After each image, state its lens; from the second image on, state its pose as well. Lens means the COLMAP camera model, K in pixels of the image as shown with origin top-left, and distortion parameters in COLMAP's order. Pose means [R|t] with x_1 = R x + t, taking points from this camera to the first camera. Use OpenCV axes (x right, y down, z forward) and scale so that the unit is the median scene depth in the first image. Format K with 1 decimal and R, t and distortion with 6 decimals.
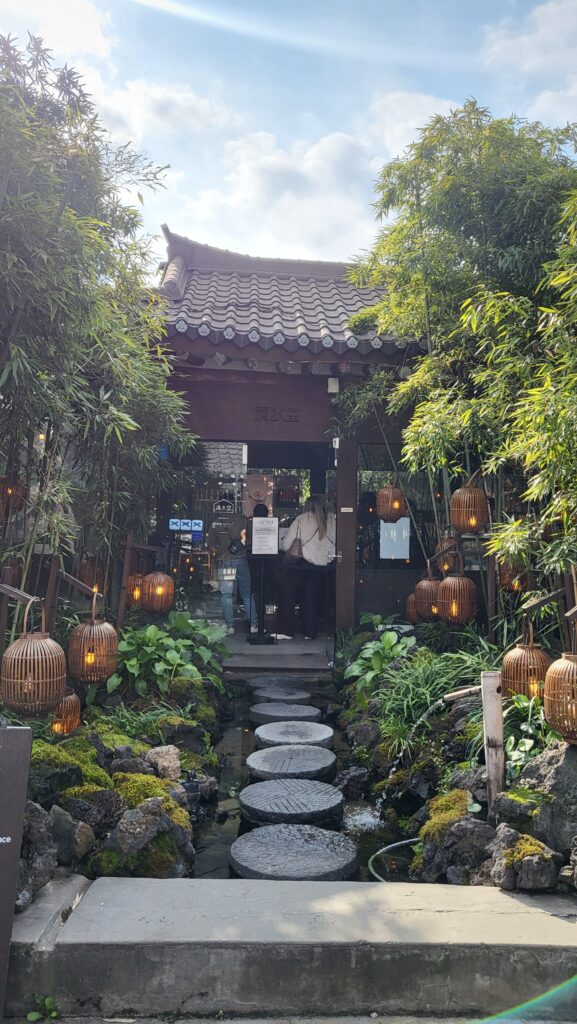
lens RADIAL K [[776.7, 0, 288.5], [0, 776.7, 512.0], [0, 0, 1]] dist [0.005050, 0.009135]
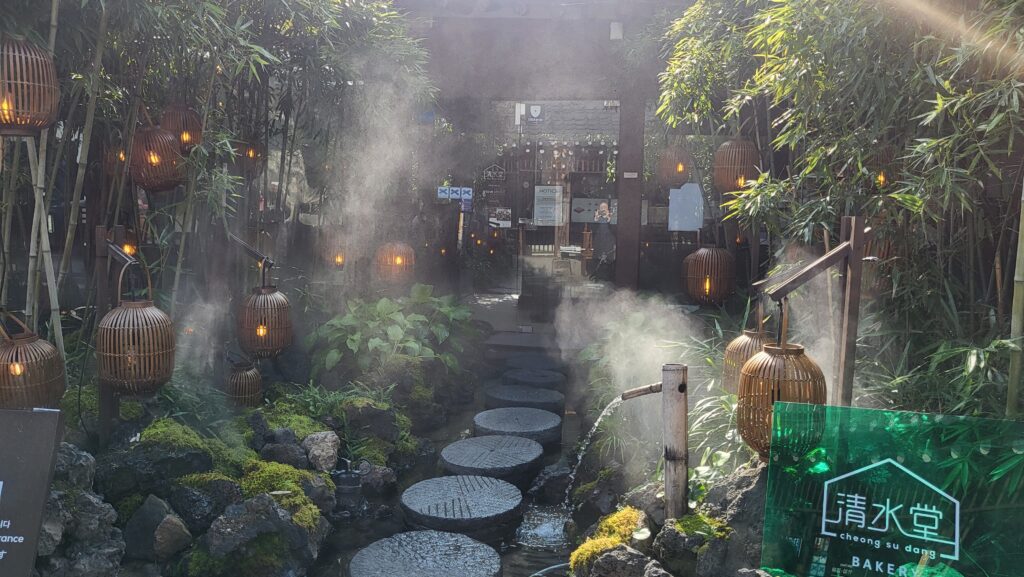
lens RADIAL K [[776.7, 0, 511.9], [0, 776.7, 269.7], [0, 0, 1]] dist [0.005050, 0.009135]
pose [[0.984121, 0.018362, -0.176547, 0.205836], [-0.000348, 0.994832, 0.101530, 0.028724], [0.177499, -0.099857, 0.979042, 0.194847]]
